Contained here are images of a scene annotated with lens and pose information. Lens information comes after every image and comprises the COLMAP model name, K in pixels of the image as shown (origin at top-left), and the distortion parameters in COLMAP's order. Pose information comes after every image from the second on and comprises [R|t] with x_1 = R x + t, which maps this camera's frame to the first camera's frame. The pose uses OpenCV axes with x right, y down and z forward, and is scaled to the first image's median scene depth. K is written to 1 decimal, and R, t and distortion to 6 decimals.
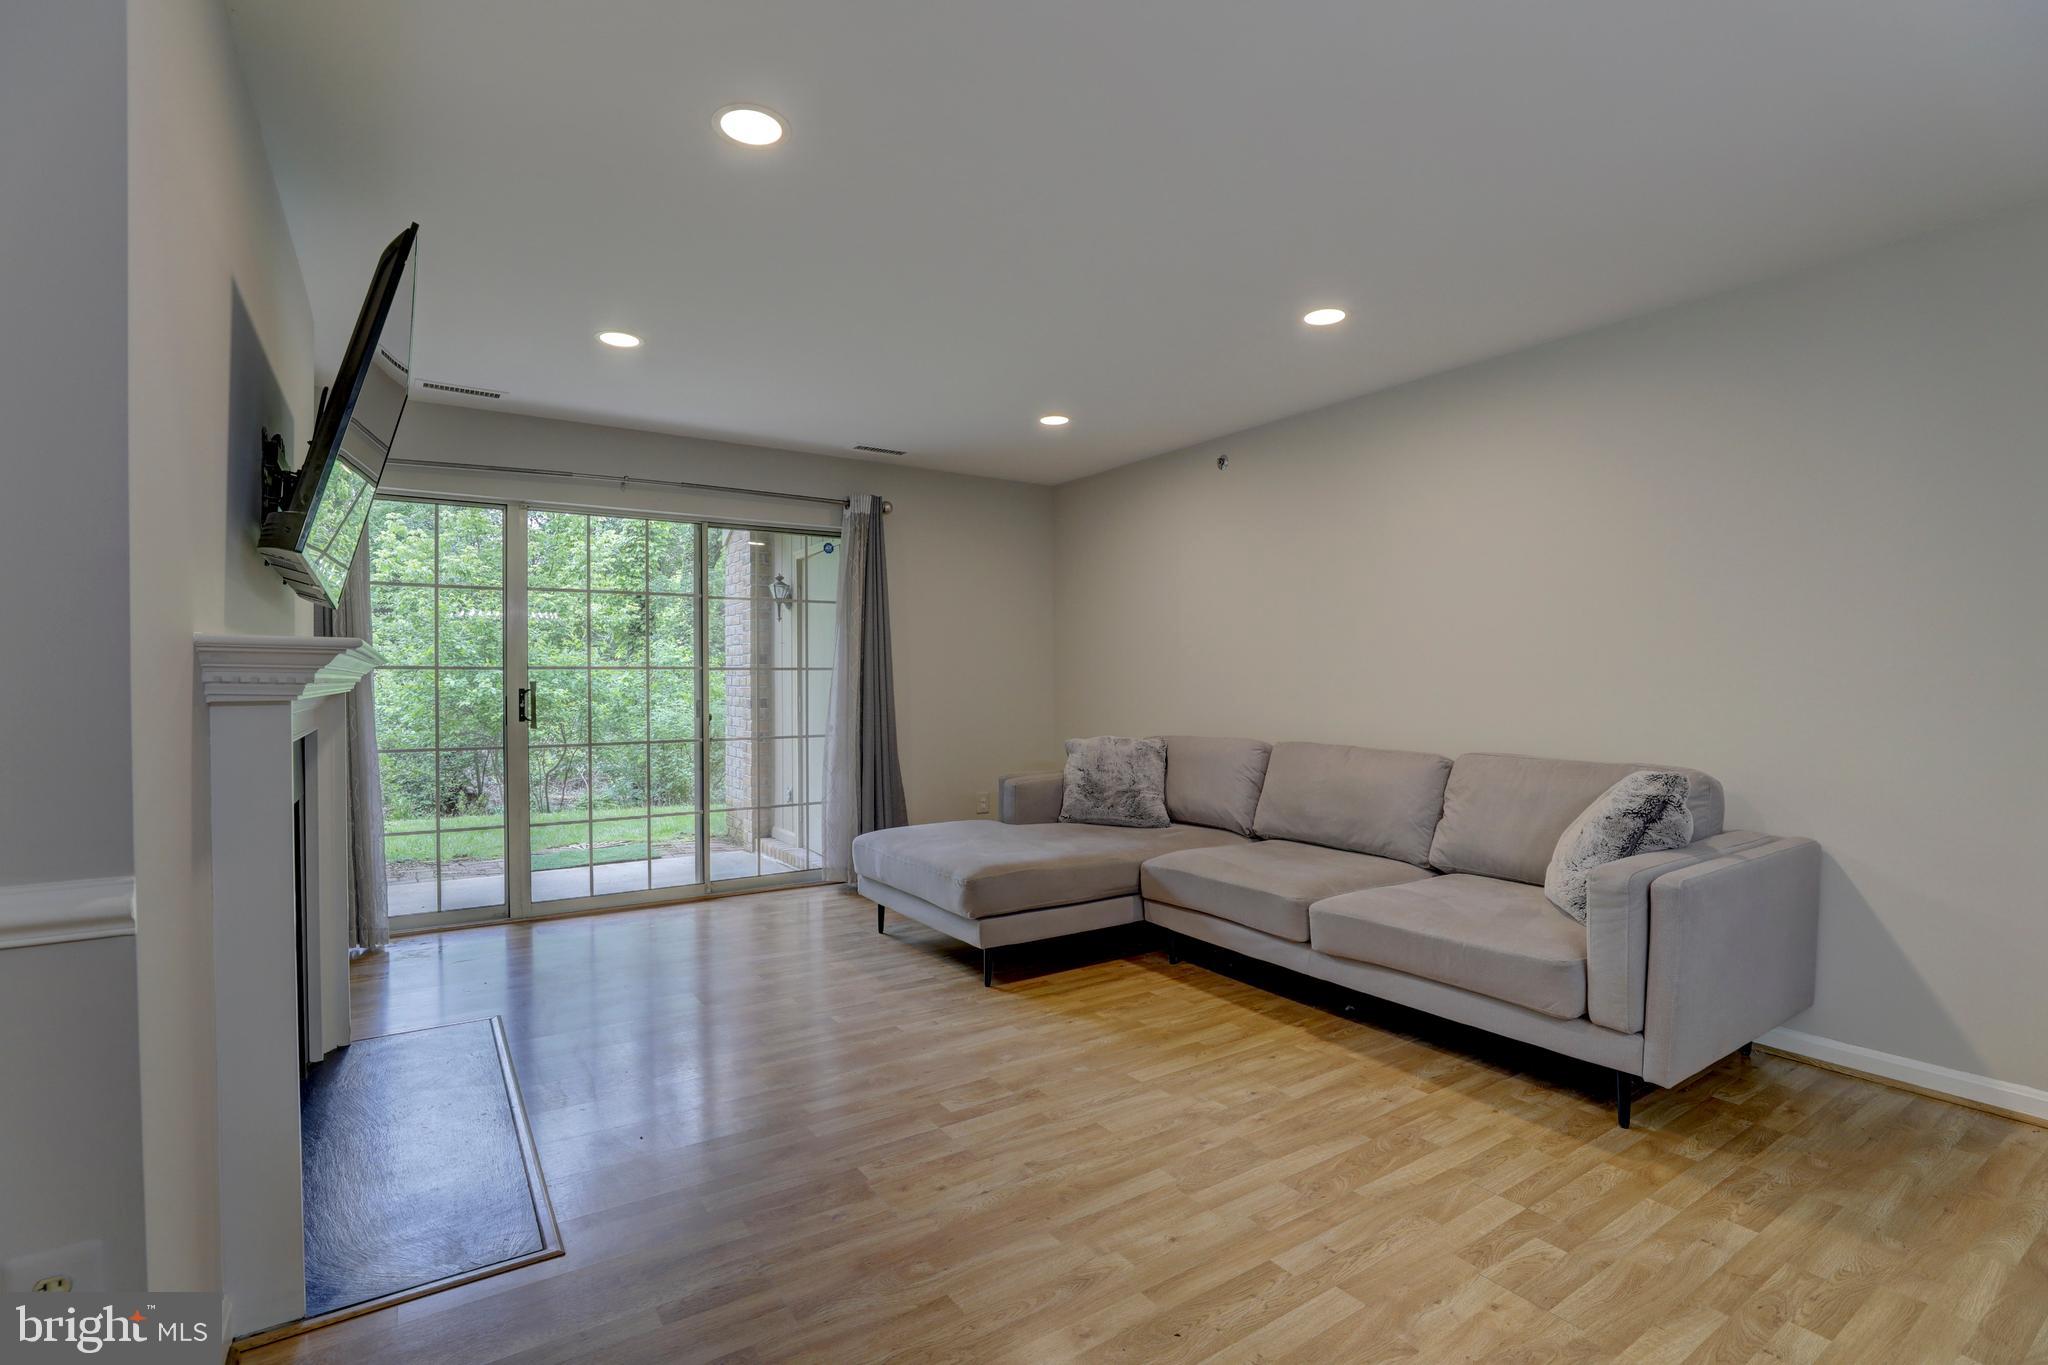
lens RADIAL K [[938.6, 0, 1013.9], [0, 938.6, 683.4], [0, 0, 1]] dist [-0.043806, 0.012727]
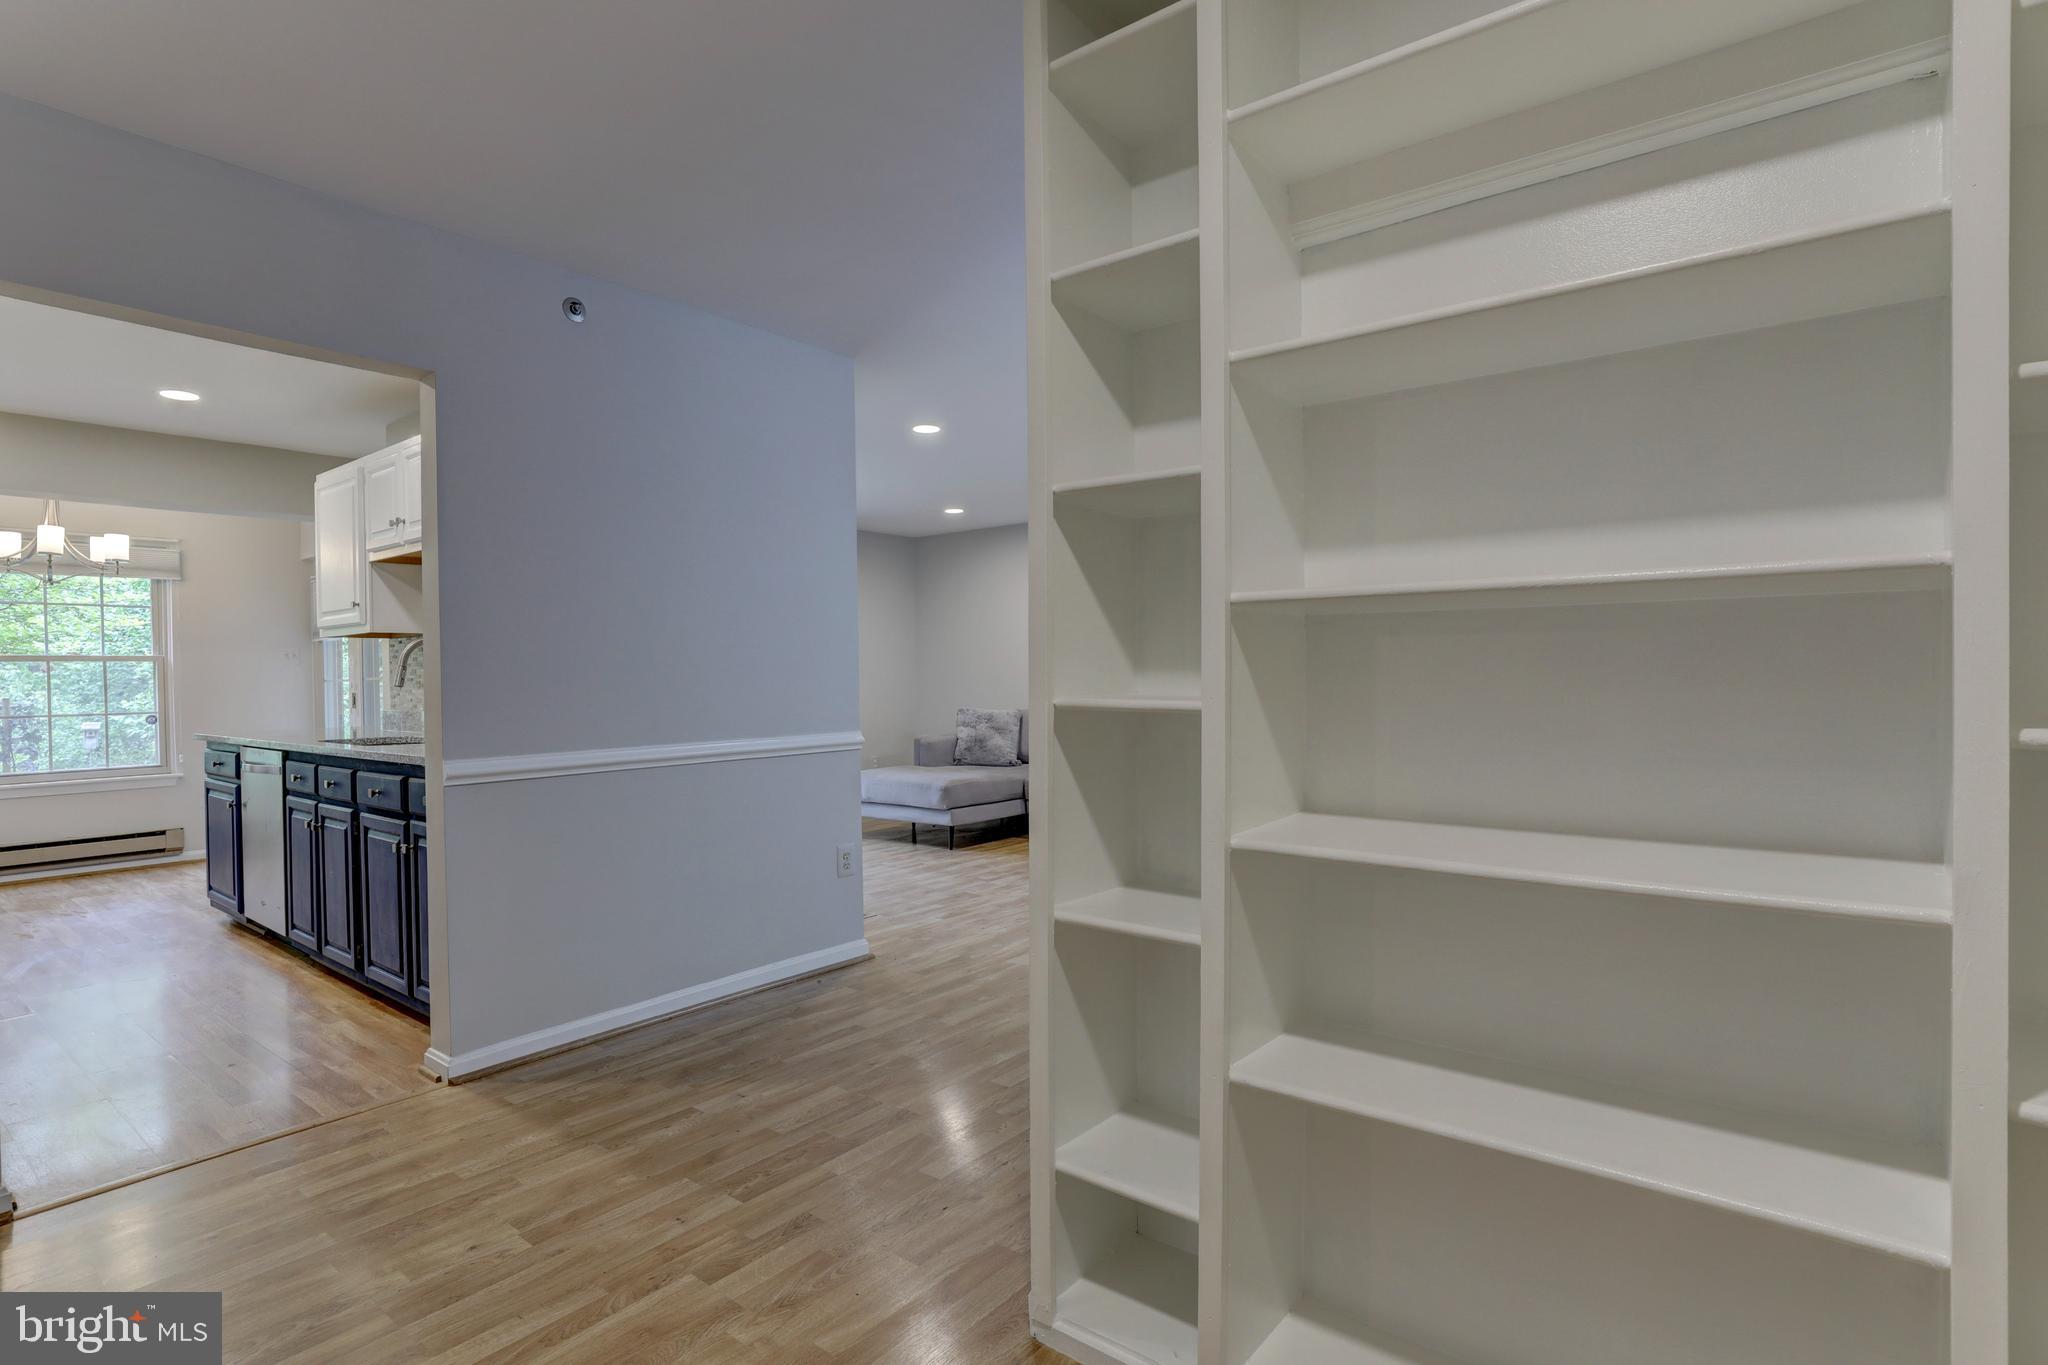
lens RADIAL K [[1007.8, 0, 1018.3], [0, 1007.8, 689.3], [0, 0, 1]] dist [-0.035120, 0.014300]
pose [[0.948130, -0.015161, 0.317521, -0.524221], [0.014276, 0.999885, 0.005112, 0.017389], [-0.317562, -0.000314, 0.948237, -0.859511]]
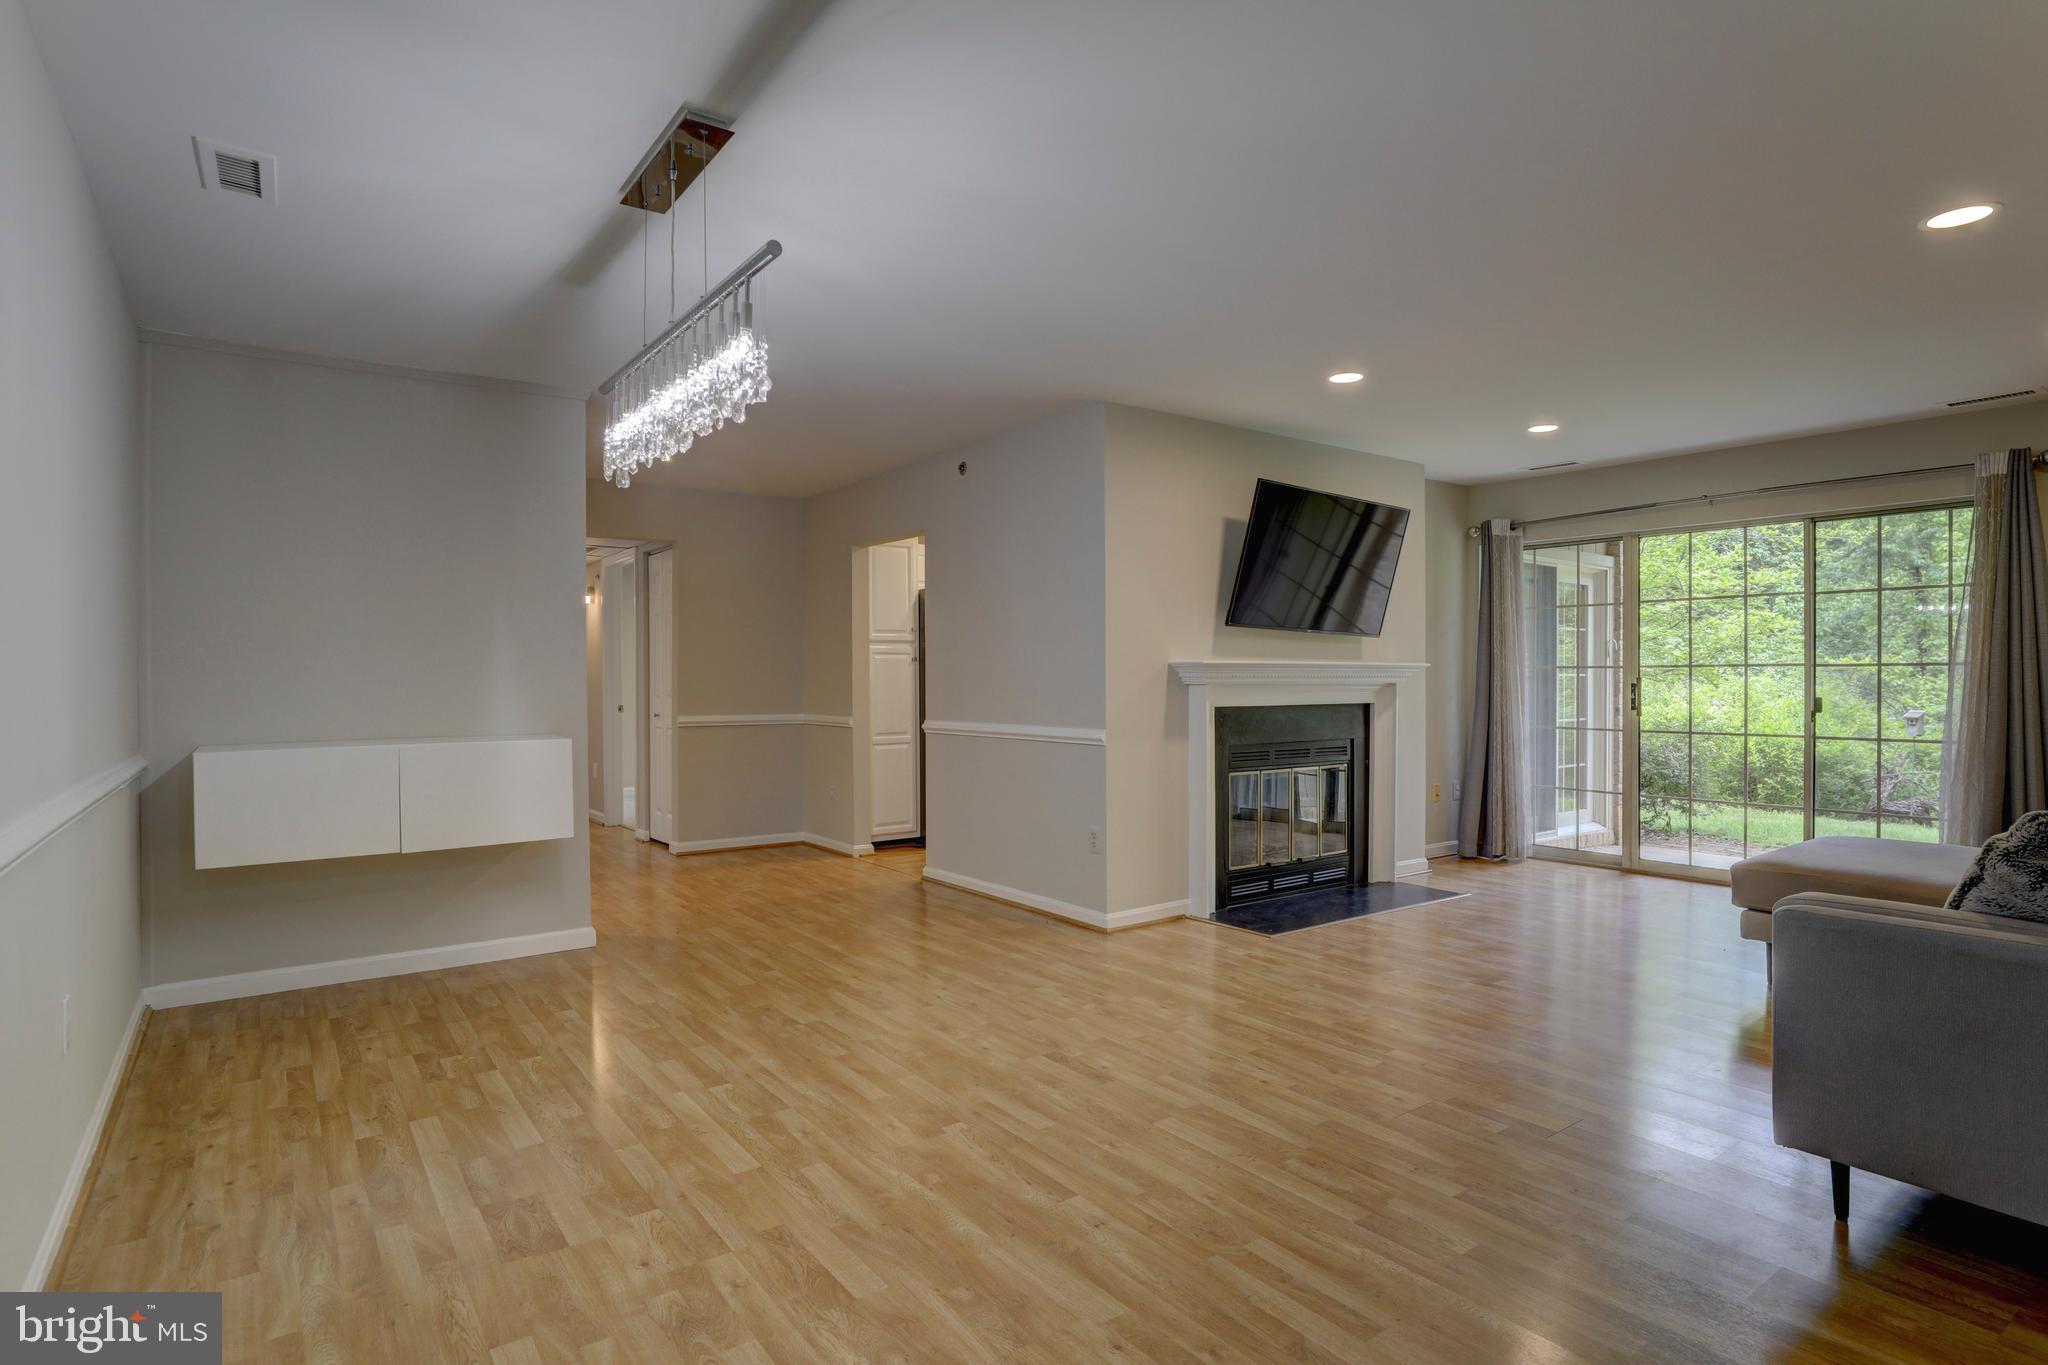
lens RADIAL K [[1060.6, 0, 1014.2], [0, 1060.6, 684.1], [0, 0, 1]] dist [-0.039655, 0.017363]
pose [[0.045736, 0.008019, -0.998921, 1.093945], [-0.004329, 0.999960, 0.007830, -0.001103], [0.998944, 0.003966, 0.045769, 0.147717]]
